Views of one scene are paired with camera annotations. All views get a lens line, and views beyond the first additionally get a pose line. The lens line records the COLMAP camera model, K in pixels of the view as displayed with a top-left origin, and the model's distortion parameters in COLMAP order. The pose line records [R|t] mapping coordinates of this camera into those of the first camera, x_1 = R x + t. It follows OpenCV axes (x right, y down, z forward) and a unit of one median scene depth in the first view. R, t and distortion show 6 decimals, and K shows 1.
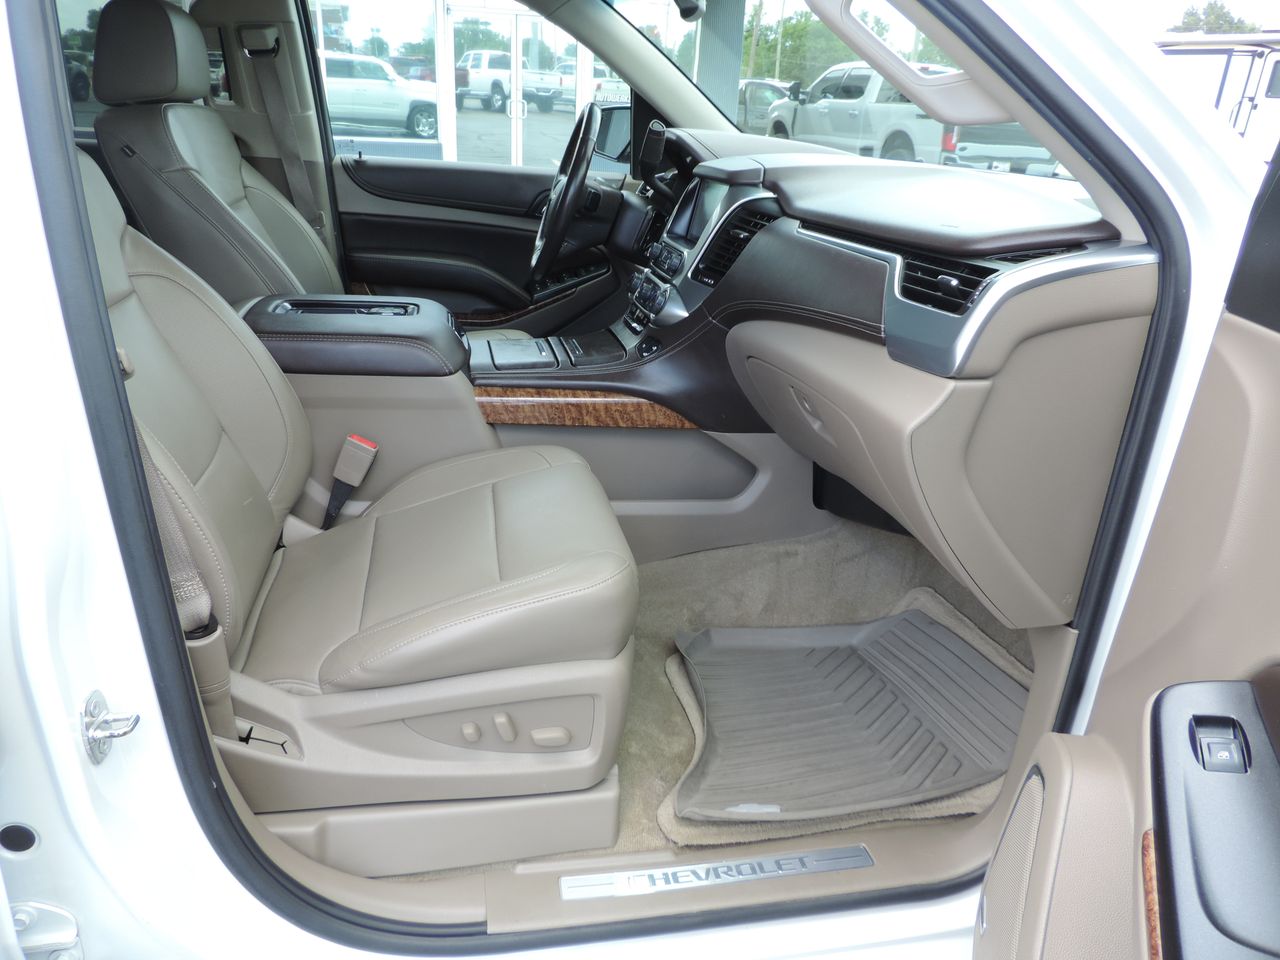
lens RADIAL K [[922.1, 0, 640.0], [0, 922.1, 480.0], [0, 0, 1]] dist [-0.021945, 0.005533]
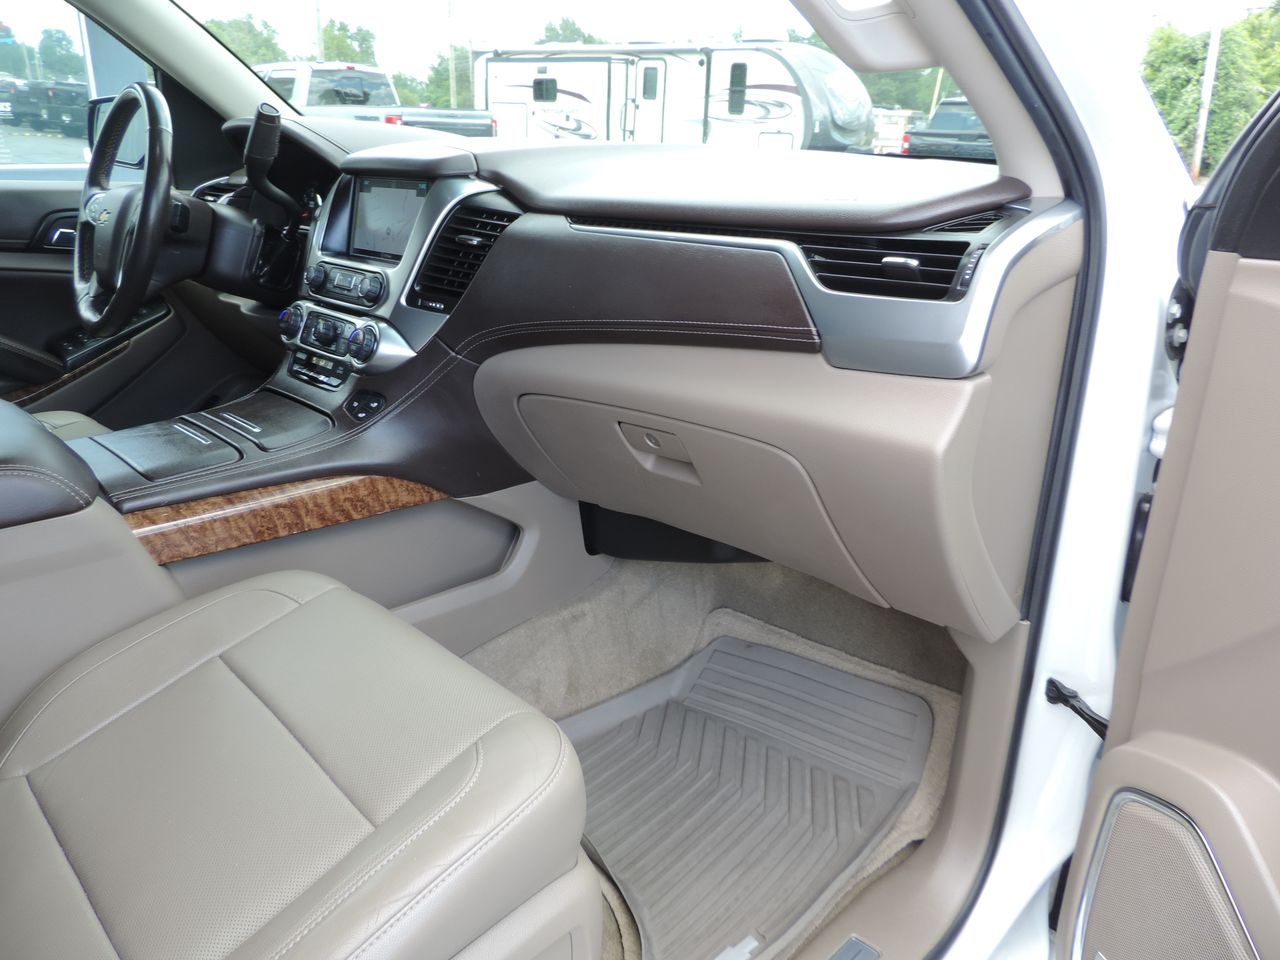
lens RADIAL K [[910.0, 0, 640.0], [0, 910.0, 480.0], [0, 0, 1]] dist [-0.000924, -0.026918]
pose [[0.826318, -0.220407, 0.518285, -0.200380], [0.223754, 0.972976, 0.057031, -0.079144], [-0.516849, 0.068843, 0.853304, 0.276247]]
